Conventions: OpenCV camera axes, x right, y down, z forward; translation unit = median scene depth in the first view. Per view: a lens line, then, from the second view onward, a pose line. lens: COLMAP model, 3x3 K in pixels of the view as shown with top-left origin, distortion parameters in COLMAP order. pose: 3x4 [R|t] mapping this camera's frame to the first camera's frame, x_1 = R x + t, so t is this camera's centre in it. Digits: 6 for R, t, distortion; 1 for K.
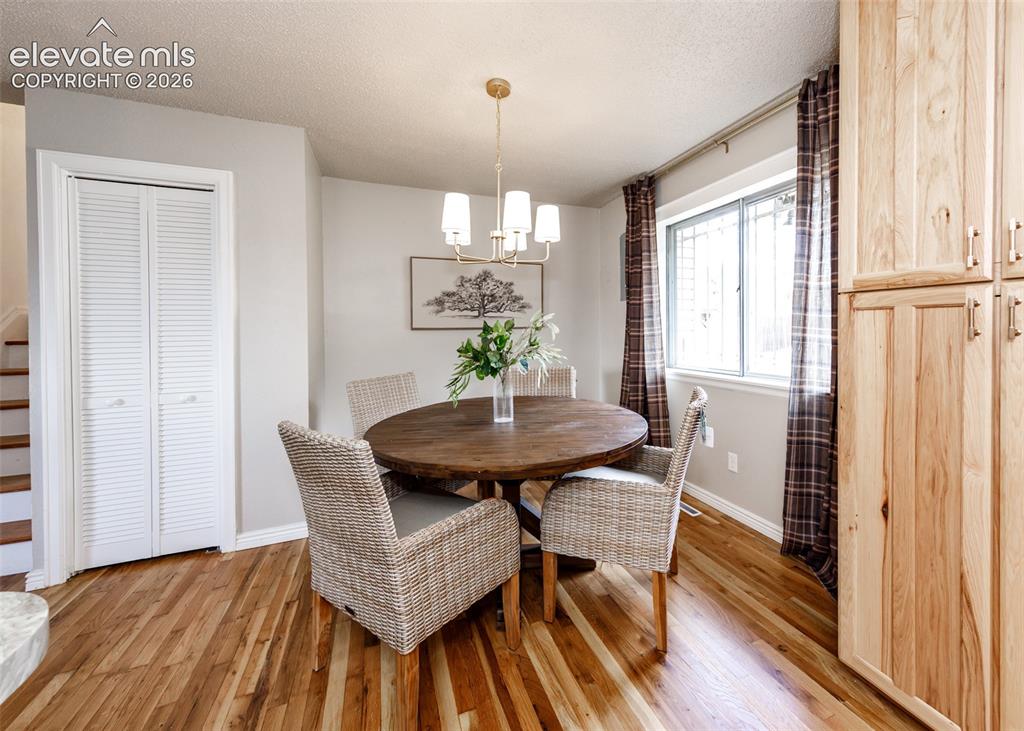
lens RADIAL K [[400.1, 0, 543.9], [0, 400.1, 332.8], [0, 0, 1]] dist [0.002376, 0.000374]
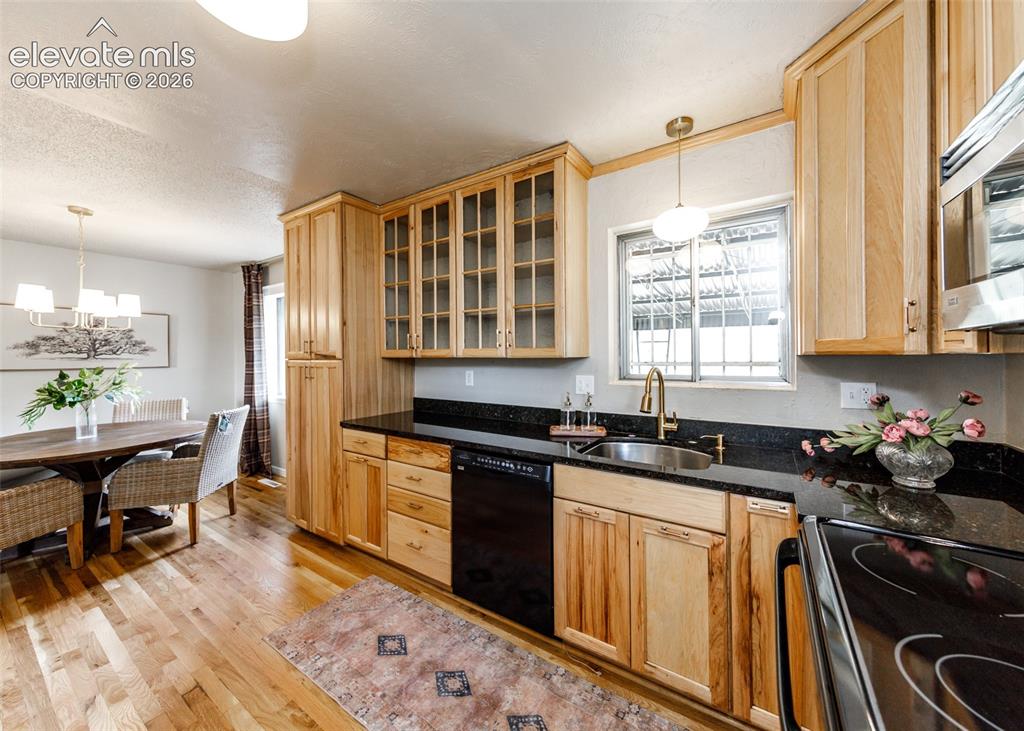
lens RADIAL K [[371.8, 0, 516.5], [0, 371.8, 359.8], [0, 0, 1]] dist [0.002320, 0.000189]
pose [[0.817295, 0.003342, 0.576210, 0.400489], [0.000057, 0.999983, -0.005879, -0.055944], [-0.576219, 0.004838, 0.817281, -1.022747]]
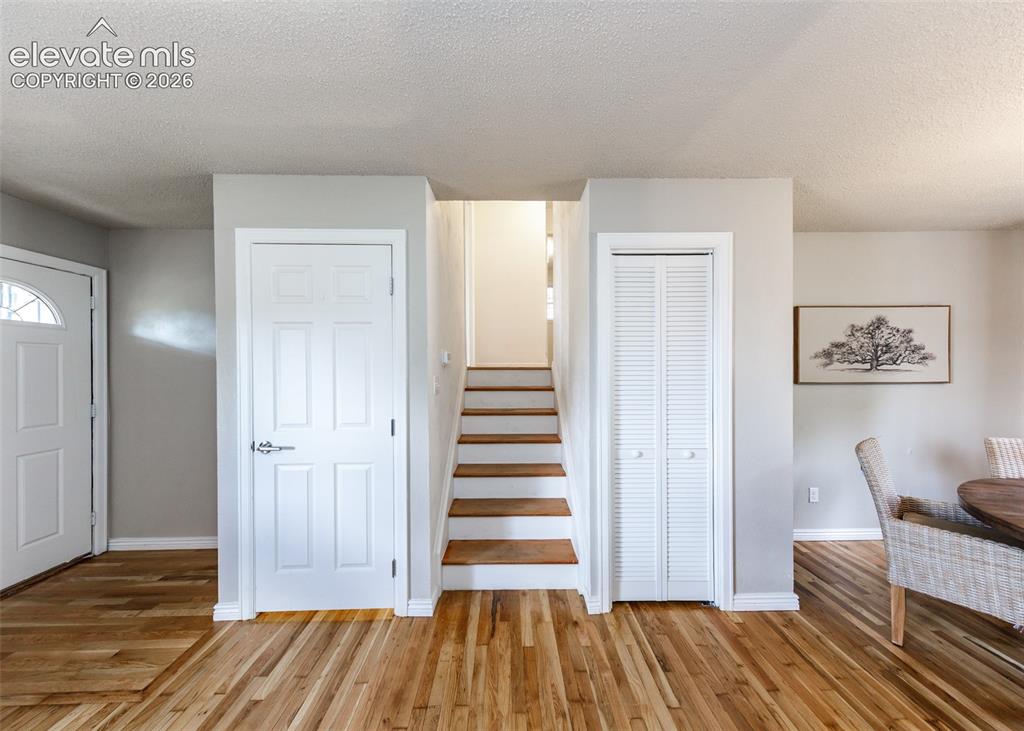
lens RADIAL K [[354.7, 0, 508.7], [0, 354.7, 368.8], [0, 0, 1]] dist [0.001120, 0.000096]
pose [[0.925555, 0.010016, -0.378480, -1.093038], [-0.011394, 0.999934, -0.001402, -0.059253], [0.378441, 0.005610, 0.925608, -0.037883]]
